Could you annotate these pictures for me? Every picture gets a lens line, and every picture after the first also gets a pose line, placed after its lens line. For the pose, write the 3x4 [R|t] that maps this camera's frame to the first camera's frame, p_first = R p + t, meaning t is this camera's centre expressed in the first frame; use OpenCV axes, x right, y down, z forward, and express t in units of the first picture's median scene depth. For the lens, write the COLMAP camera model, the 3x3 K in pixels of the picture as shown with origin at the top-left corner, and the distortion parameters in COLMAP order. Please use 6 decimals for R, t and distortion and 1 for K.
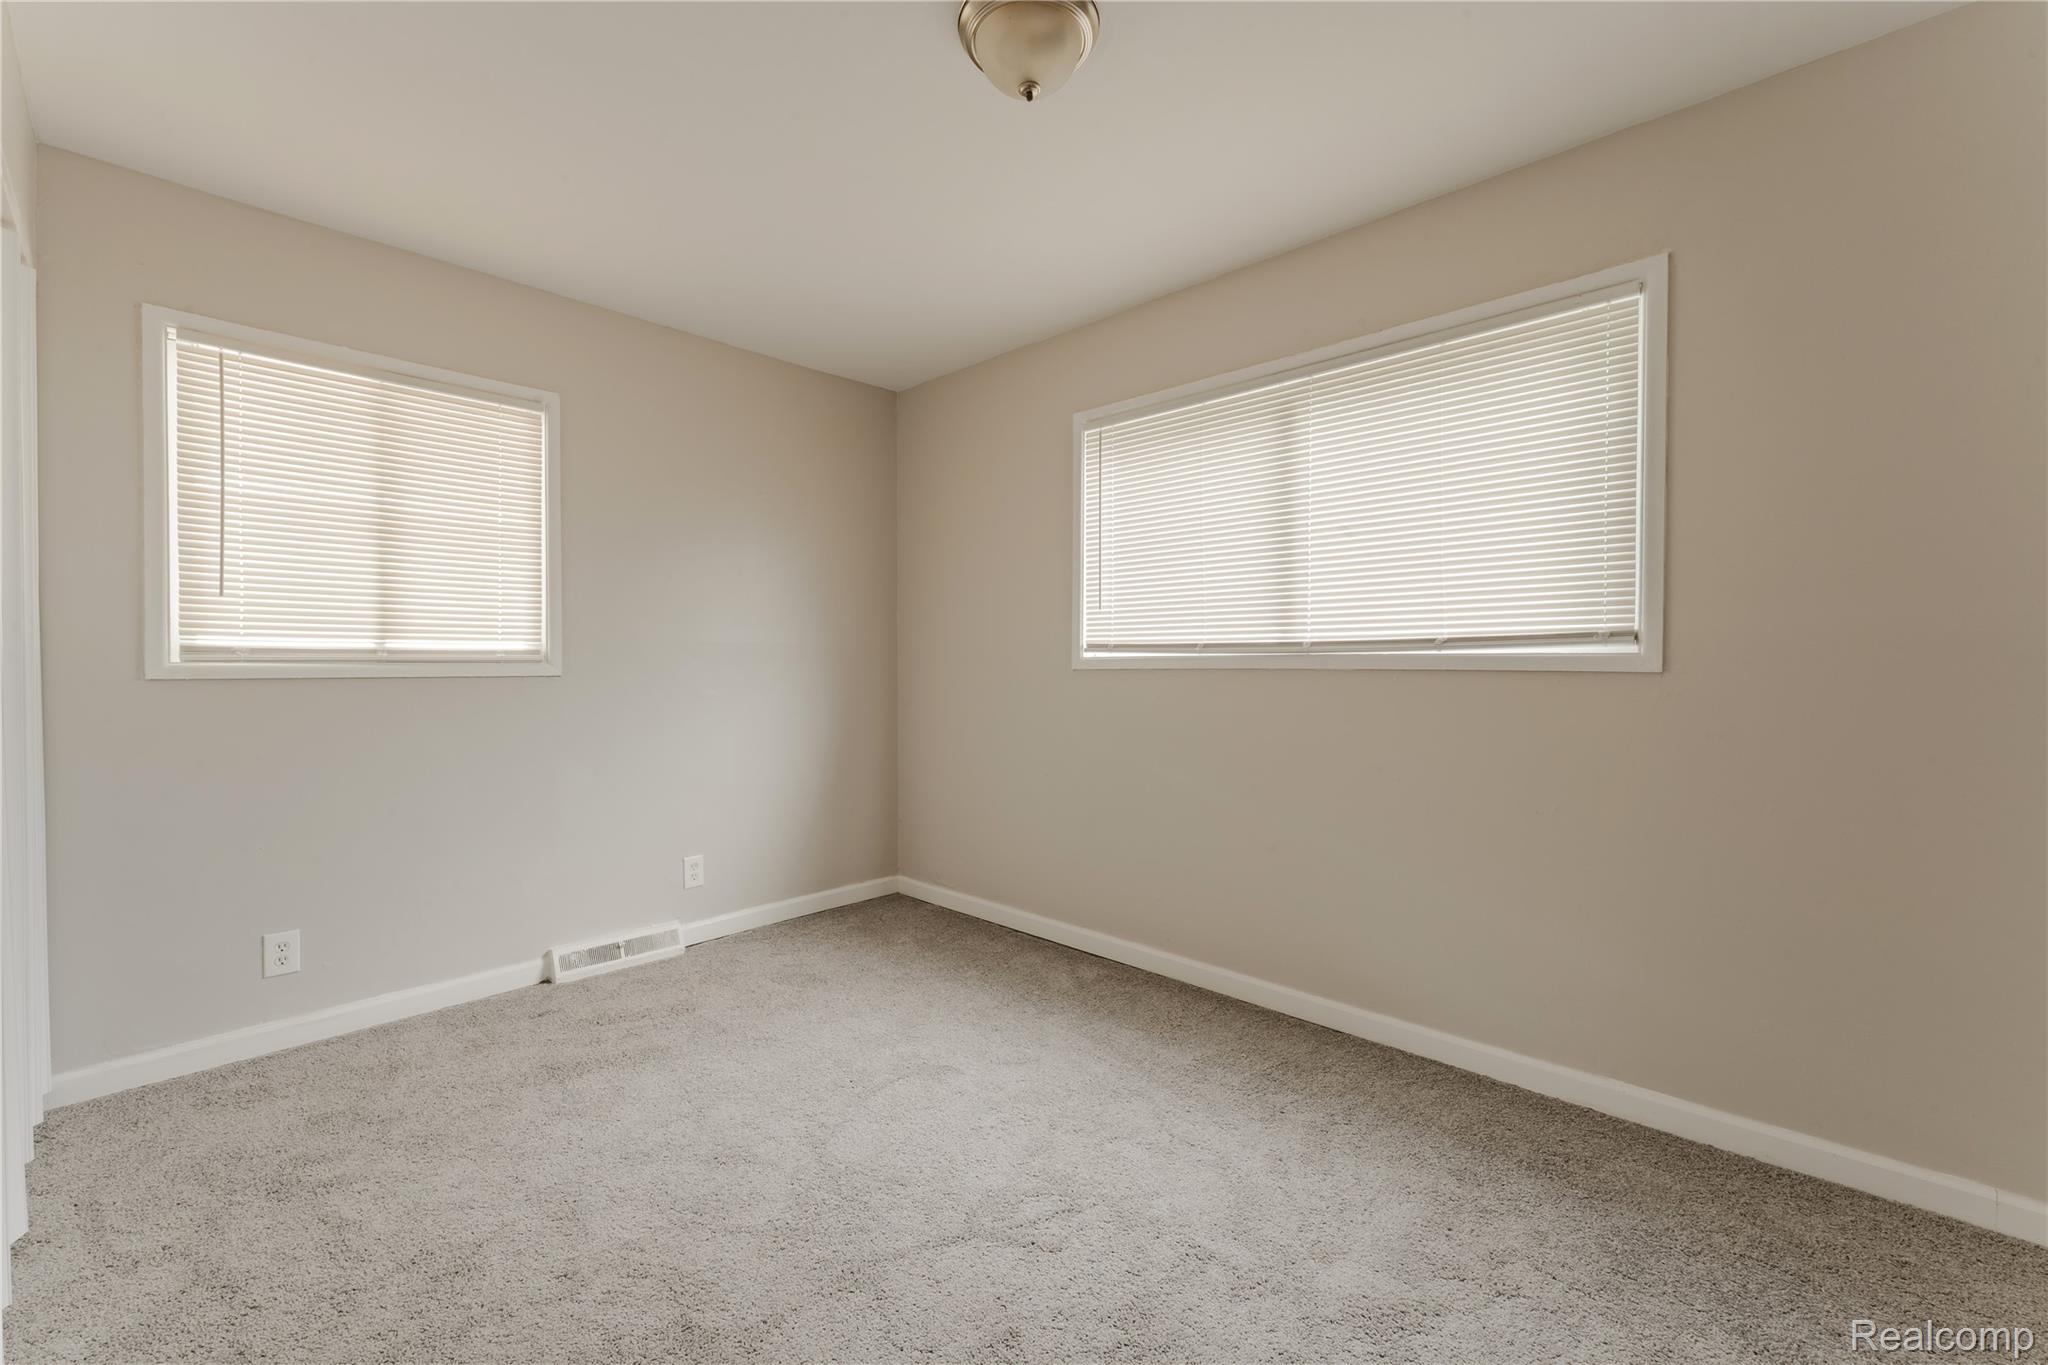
lens RADIAL K [[818.9, 0, 1027.0], [0, 818.9, 674.0], [0, 0, 1]] dist [0.003026, -0.000298]
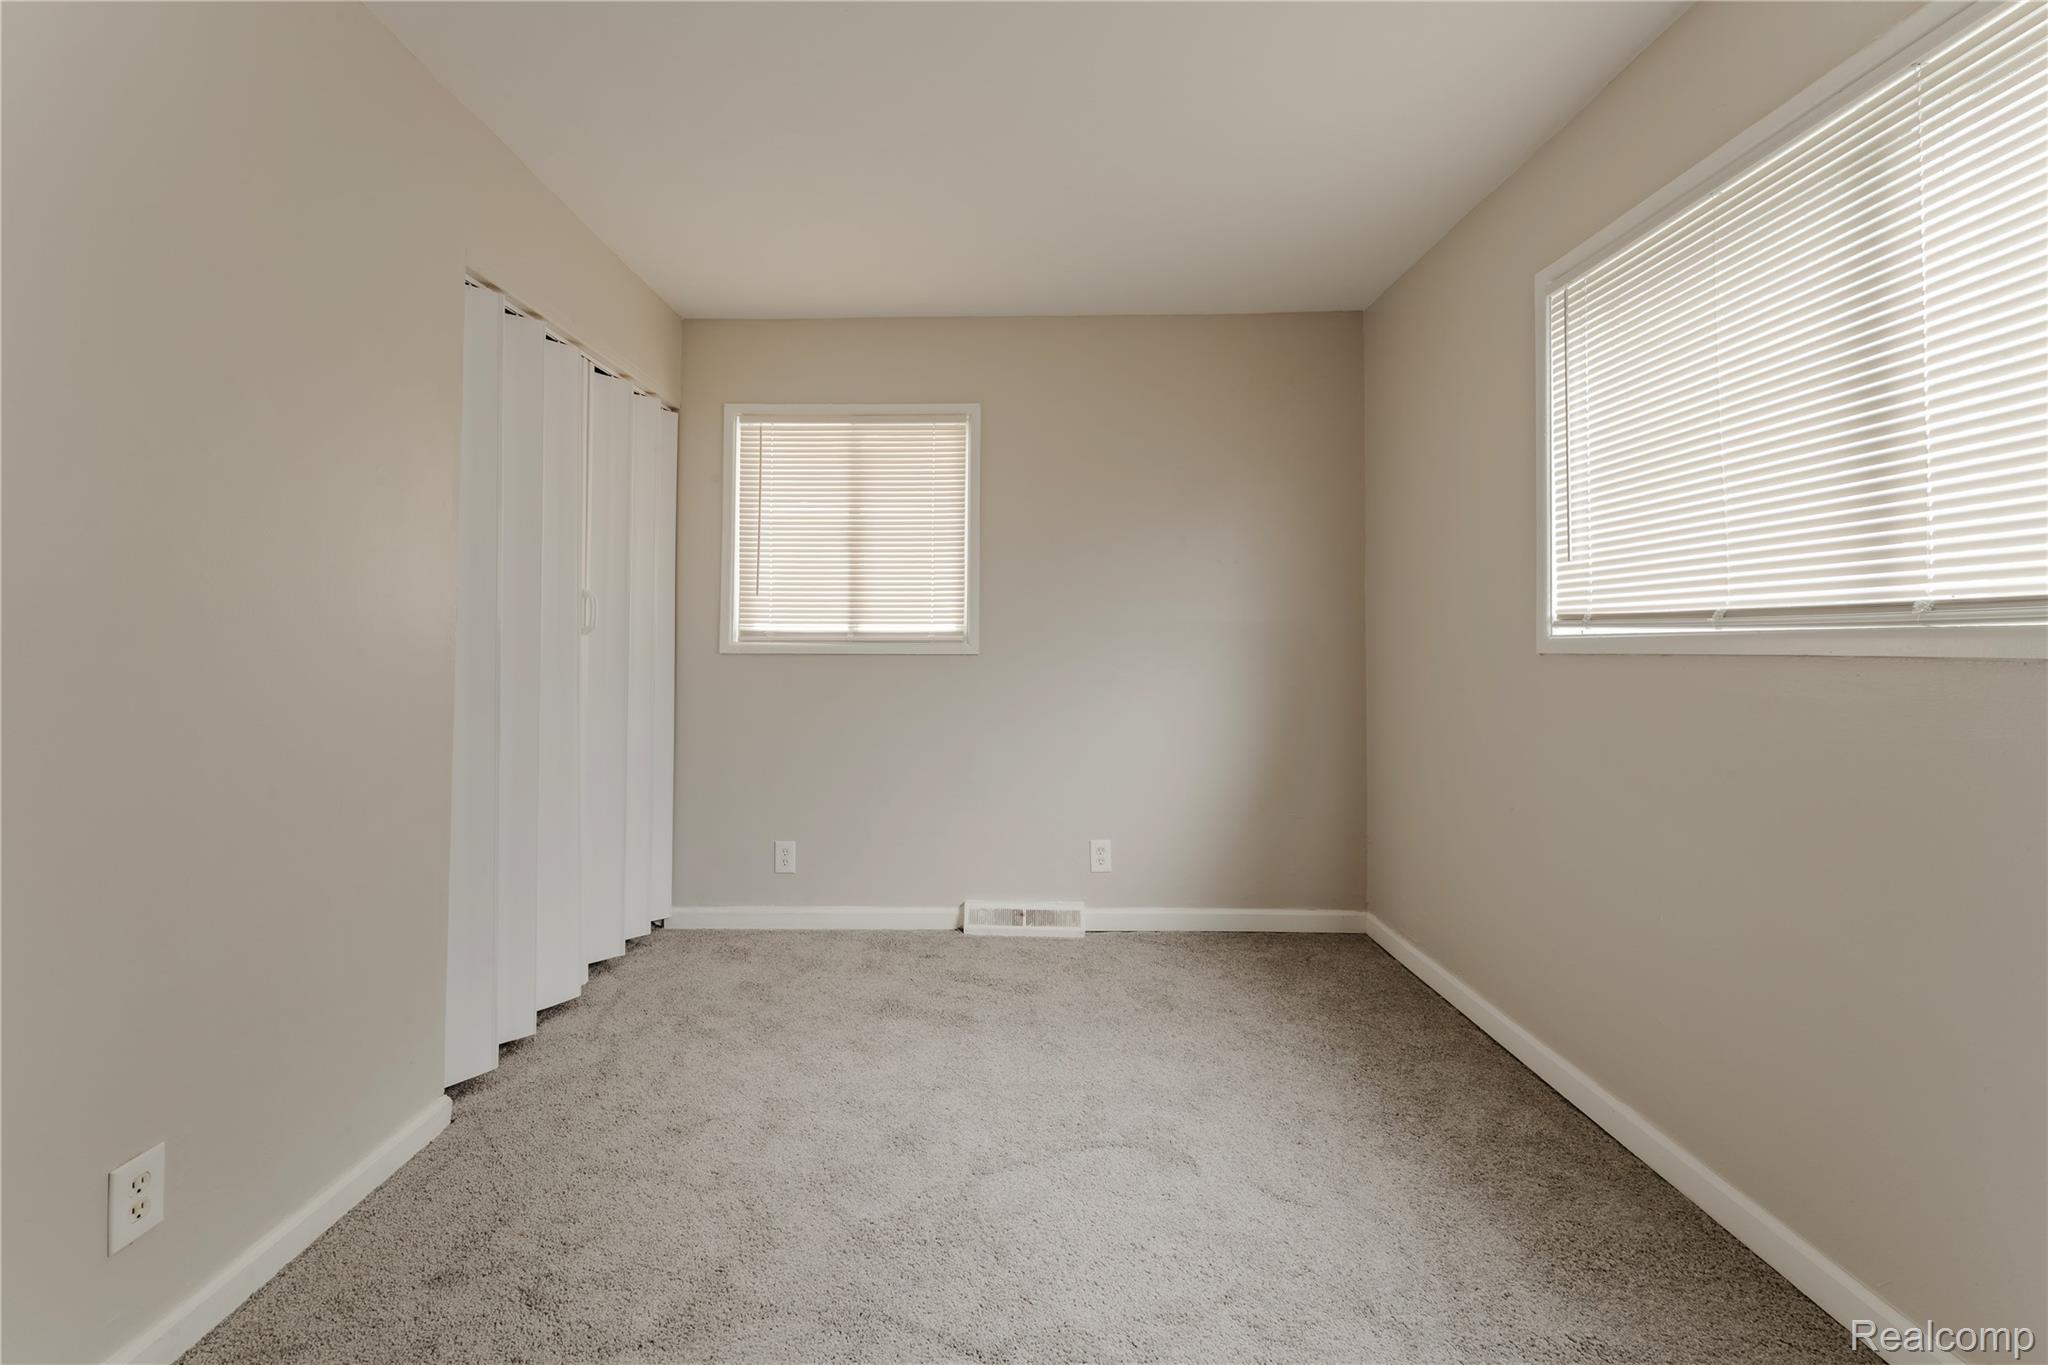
lens RADIAL K [[868.8, 0, 1007.2], [0, 868.8, 617.5], [0, 0, 1]] dist [0.002193, -0.001450]
pose [[0.676865, -0.020066, -0.735834, 0.400057], [-0.012029, 0.999193, -0.038313, -0.003871], [0.736009, 0.034784, 0.676077, 0.285591]]
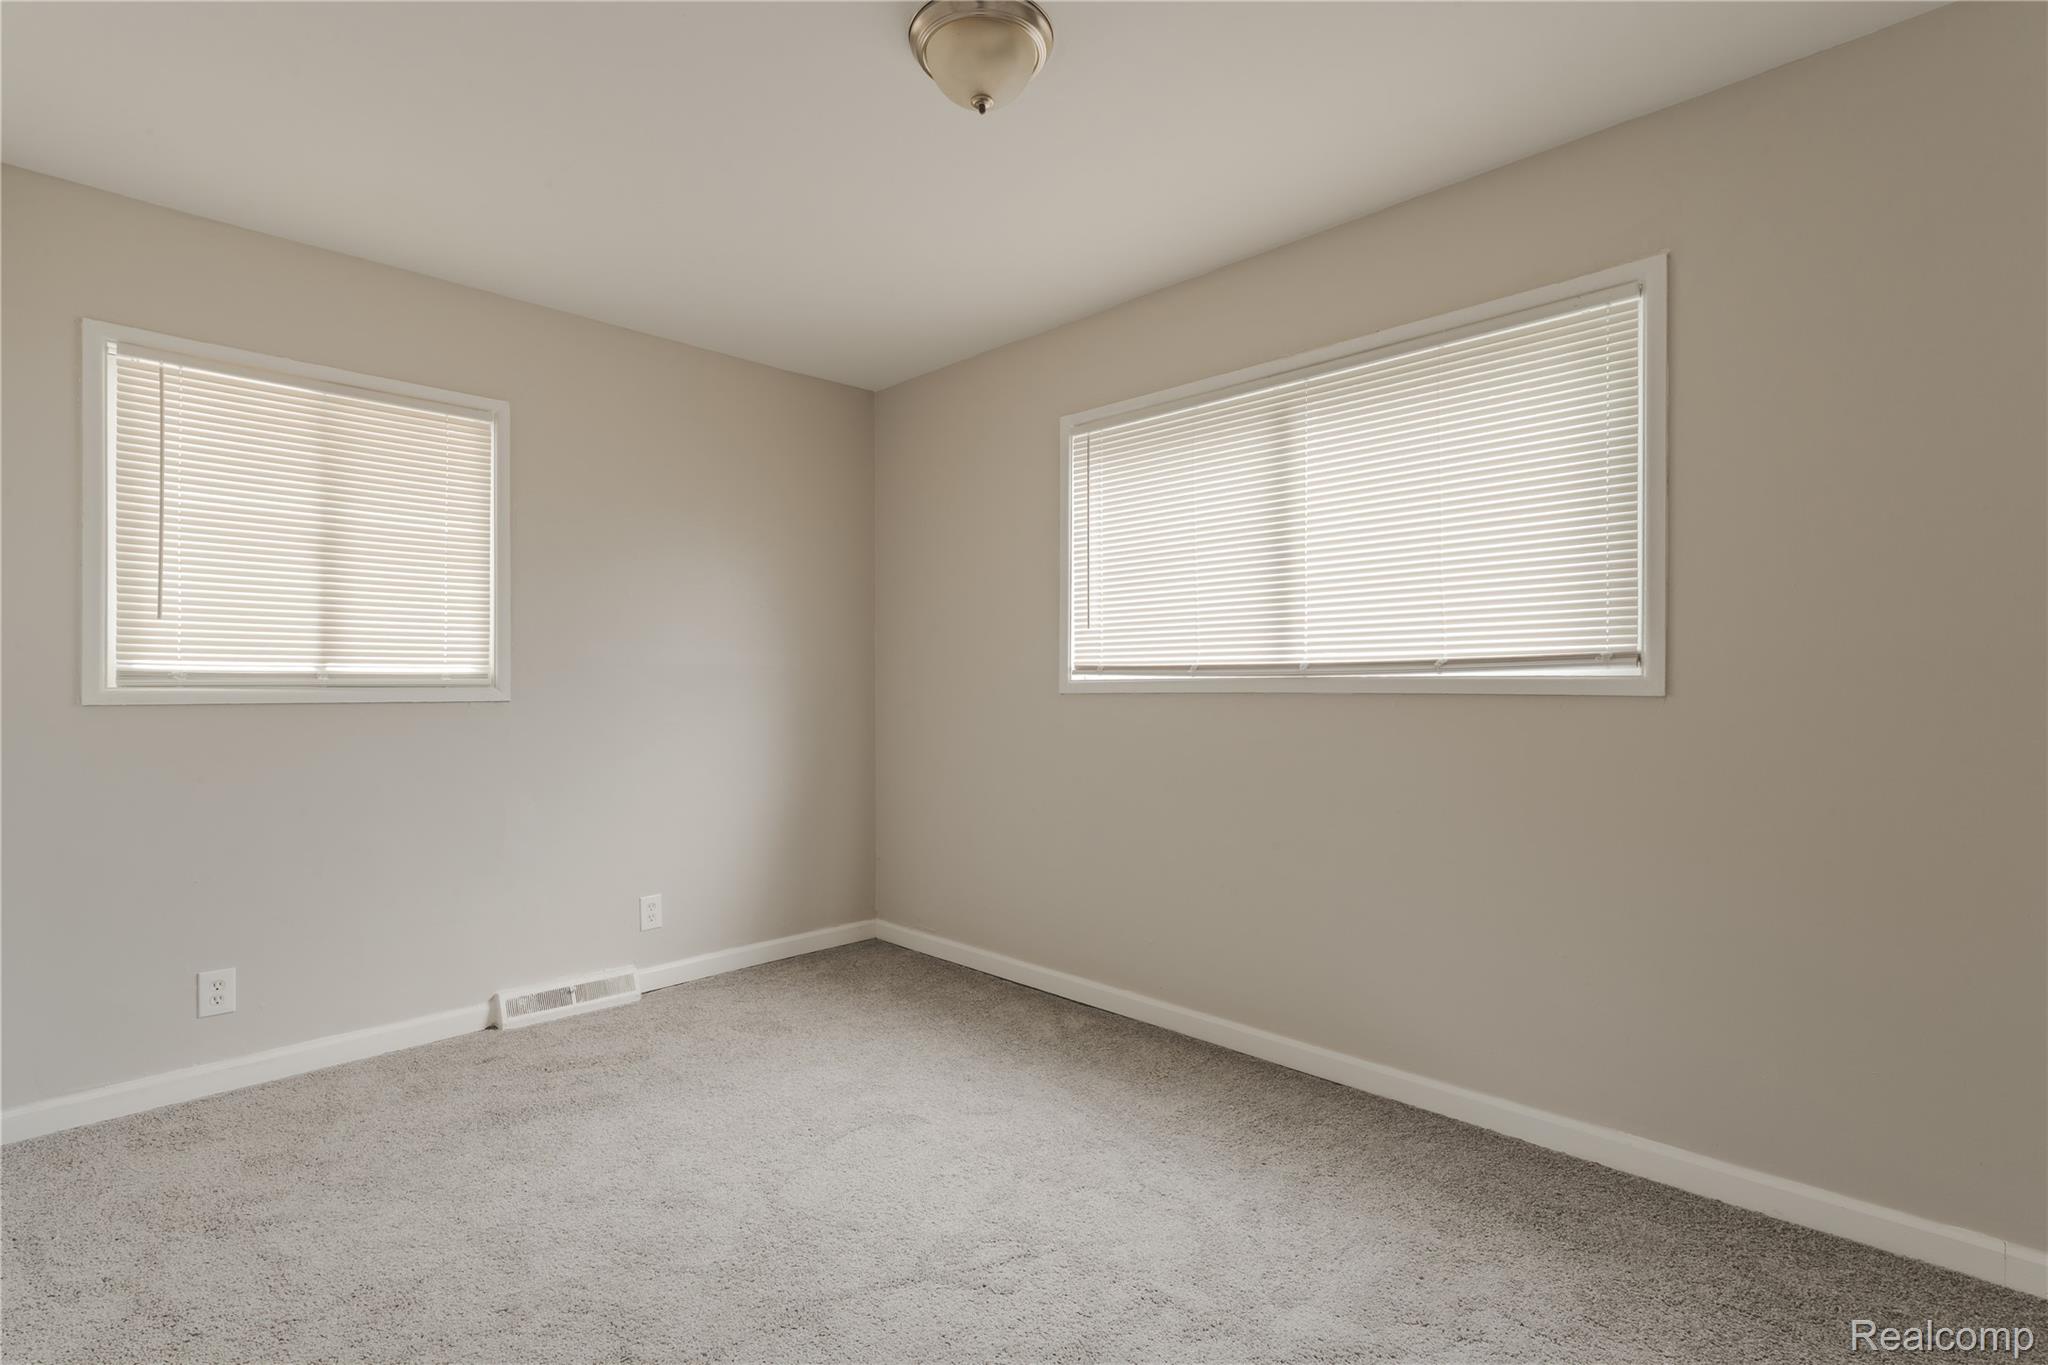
lens RADIAL K [[939.0, 0, 1029.2], [0, 939.0, 687.7], [0, 0, 1]] dist [0.000964, 0.000959]
pose [[0.999854, -0.001401, -0.017040, 0.054714], [0.001206, 0.999934, -0.011426, -0.000162], [0.017055, 0.011404, 0.999790, -0.080118]]
